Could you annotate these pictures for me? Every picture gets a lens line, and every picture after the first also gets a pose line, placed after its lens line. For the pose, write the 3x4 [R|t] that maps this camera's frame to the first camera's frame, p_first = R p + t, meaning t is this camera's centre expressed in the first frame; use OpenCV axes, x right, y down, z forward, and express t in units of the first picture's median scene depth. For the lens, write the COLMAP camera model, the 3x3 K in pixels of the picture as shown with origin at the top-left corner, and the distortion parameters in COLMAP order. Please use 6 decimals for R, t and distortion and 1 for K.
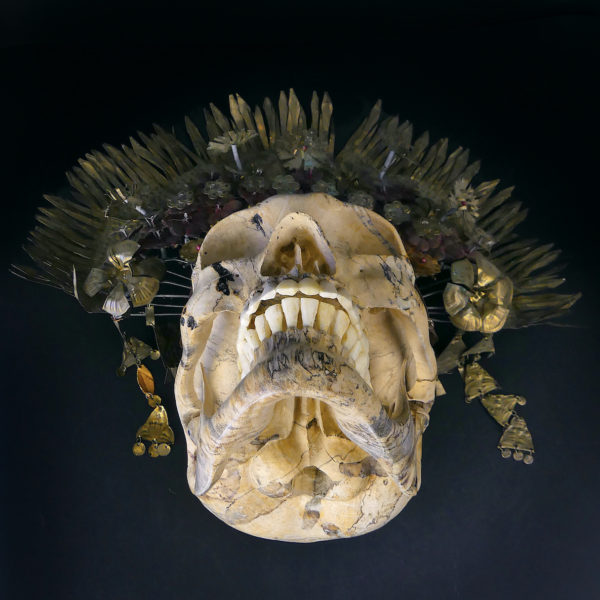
lens RADIAL K [[858.9, 0, 300.0], [0, 858.9, 300.0], [0, 0, 1]] dist [-0.022048, -0.026824]
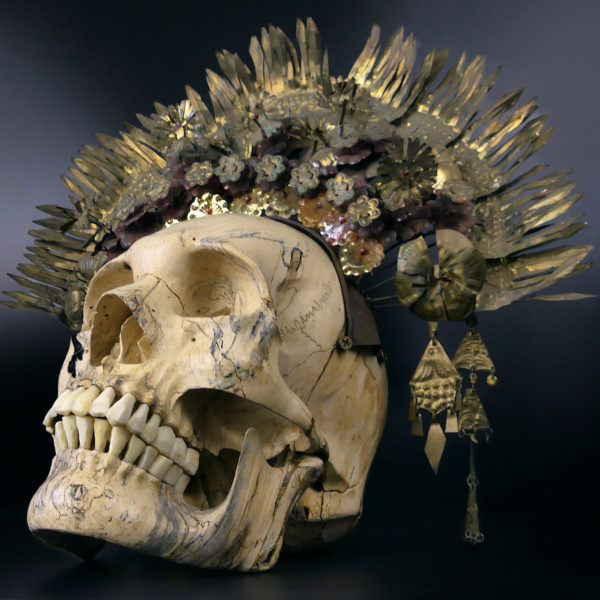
lens RADIAL K [[869.3, 0, 314.3], [0, 869.3, 377.4], [0, 0, 1]] dist [-0.011713, -0.013476]
pose [[0.902104, -0.034172, -0.430164, 0.678717], [0.185877, 0.930409, 0.315894, -0.308255], [0.389434, -0.364927, 0.845677, 0.282018]]
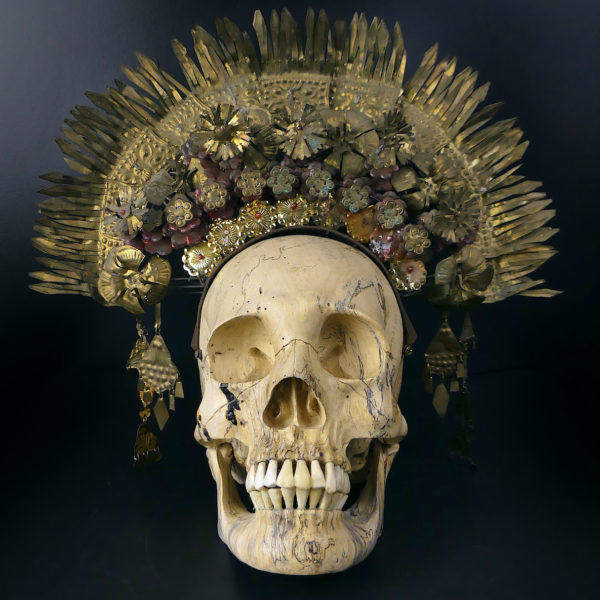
lens RADIAL K [[887.5, 0, 277.1], [0, 887.5, 299.9], [0, 0, 1]] dist [-0.017172, -0.017867]
pose [[0.999765, -0.000715, -0.021657, 0.001581], [0.014588, 0.761240, 0.648306, -1.064700], [0.016022, -0.648470, 0.761072, 0.183972]]
